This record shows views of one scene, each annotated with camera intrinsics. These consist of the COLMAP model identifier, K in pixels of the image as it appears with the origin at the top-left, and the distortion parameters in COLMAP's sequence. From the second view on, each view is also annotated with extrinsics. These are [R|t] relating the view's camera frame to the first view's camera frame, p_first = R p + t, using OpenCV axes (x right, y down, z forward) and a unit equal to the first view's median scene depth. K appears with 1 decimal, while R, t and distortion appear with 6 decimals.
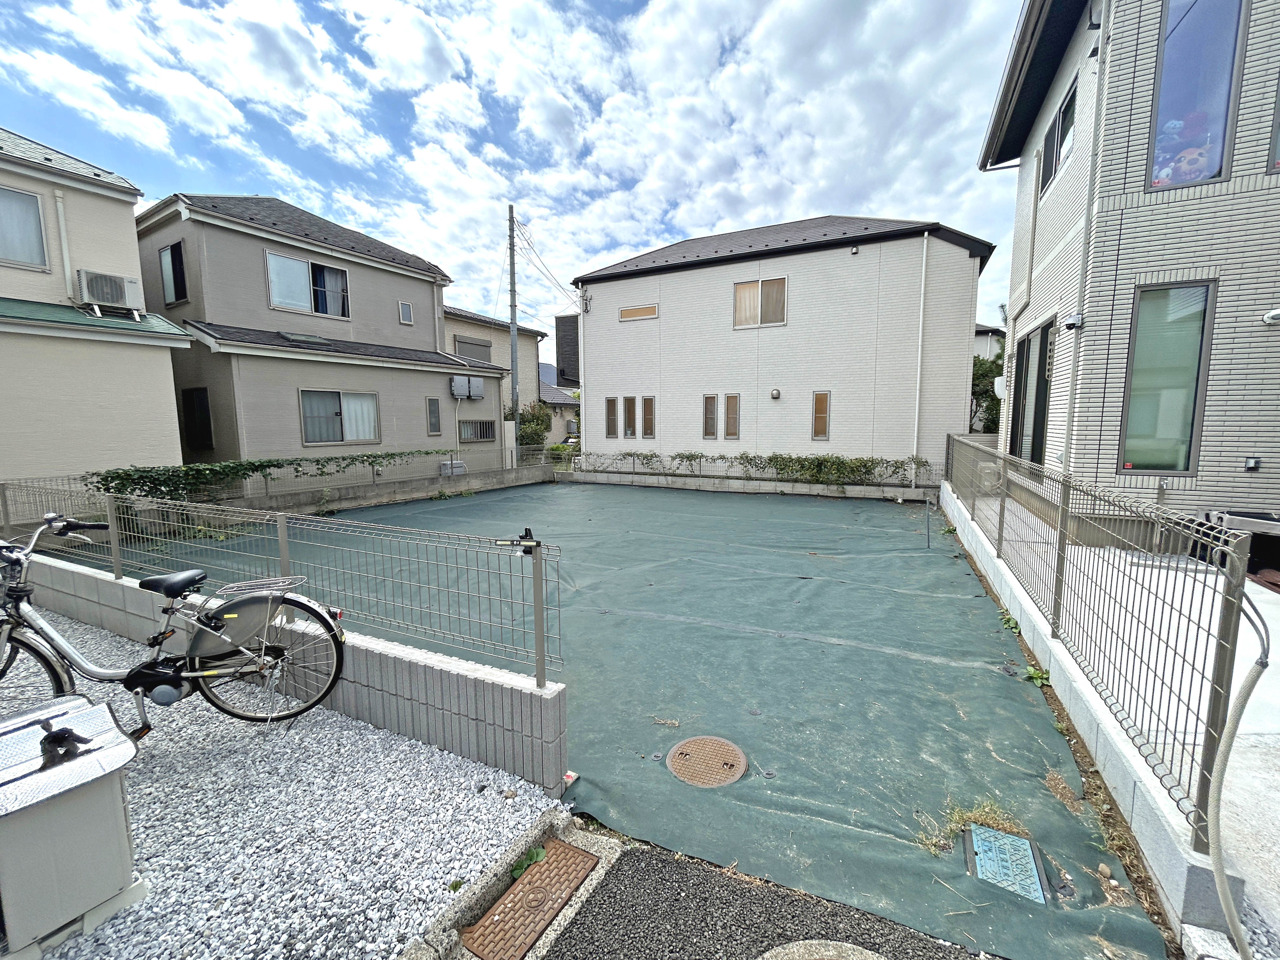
lens RADIAL K [[509.4, 0, 638.6], [0, 509.4, 484.1], [0, 0, 1]] dist [0.001102, -0.000288]
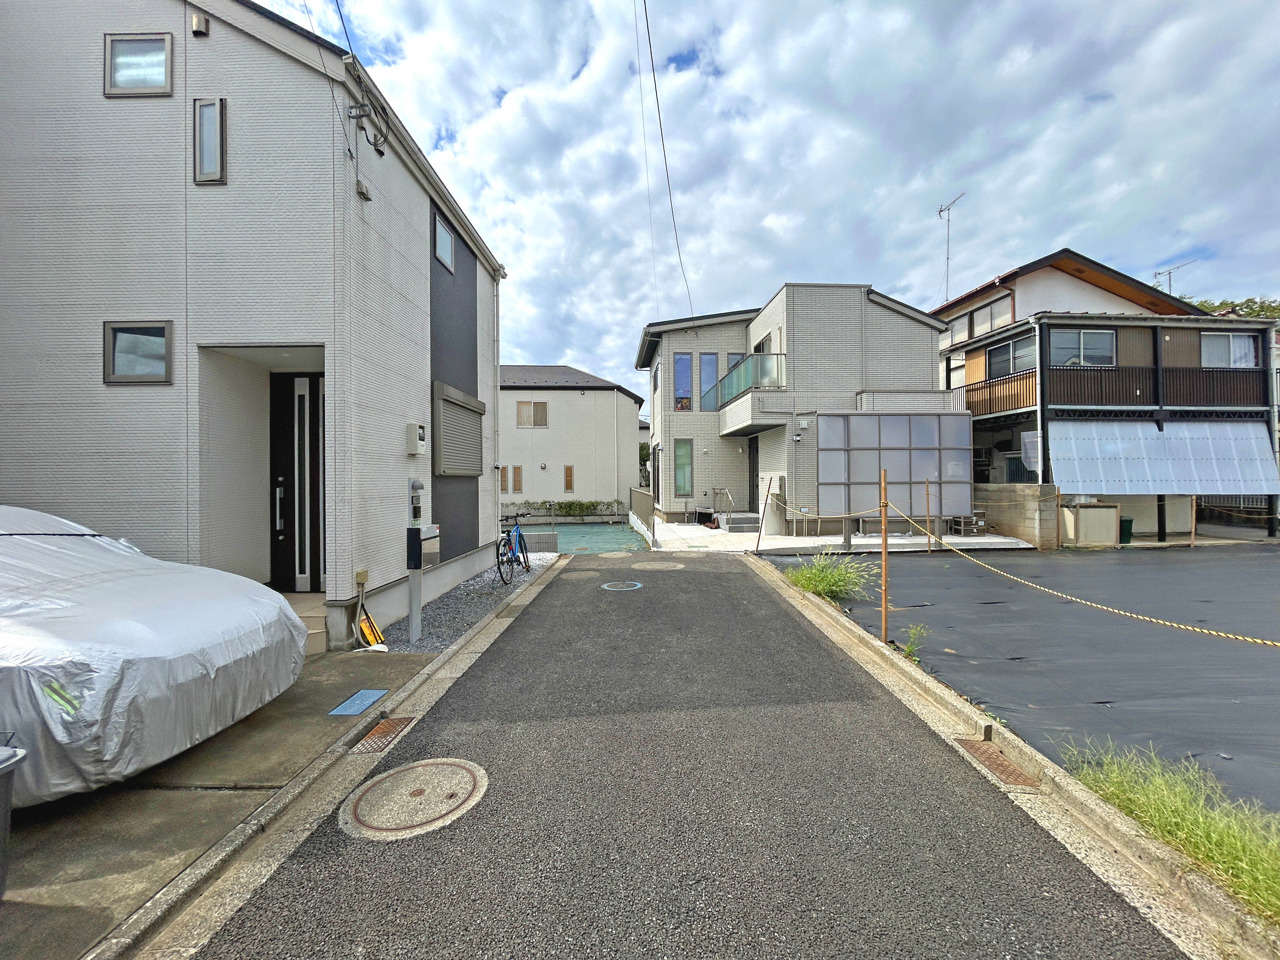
lens RADIAL K [[509.4, 0, 641.8], [0, 509.4, 472.7], [0, 0, 1]] dist [0.001102, -0.000288]
pose [[0.858954, 0.009737, 0.511959, -0.285381], [0.065092, 0.989632, -0.128032, 0.076459], [-0.507898, 0.143299, 0.849415, -0.548822]]
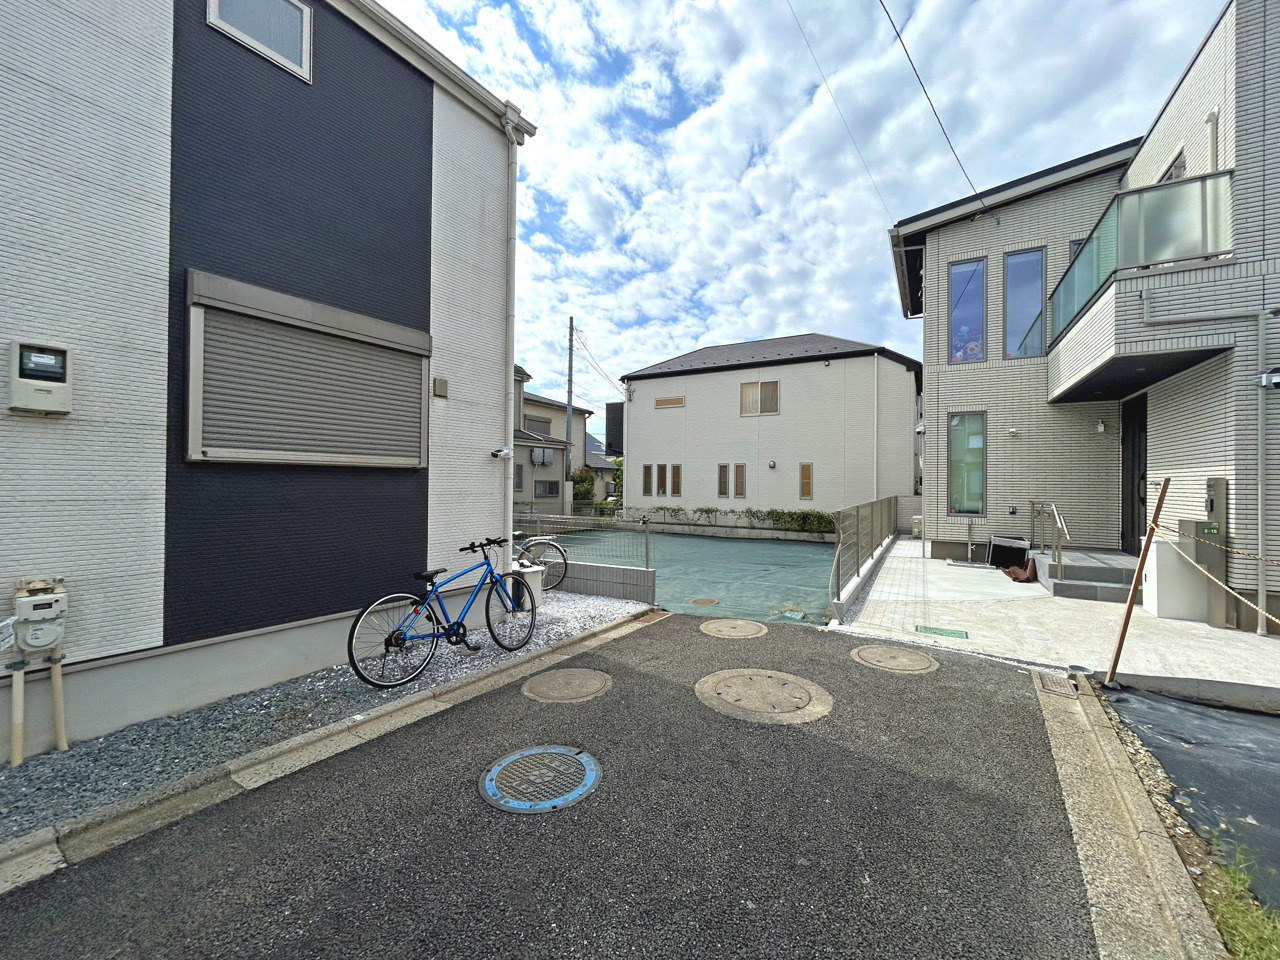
lens RADIAL K [[509.4, 0, 648.4], [0, 509.4, 477.4], [0, 0, 1]] dist [0.001102, -0.000288]
pose [[0.998947, 0.016160, -0.042941, 0.003694], [-0.021986, 0.990065, -0.138883, 0.042190], [0.040270, 0.139681, 0.989377, -0.281310]]
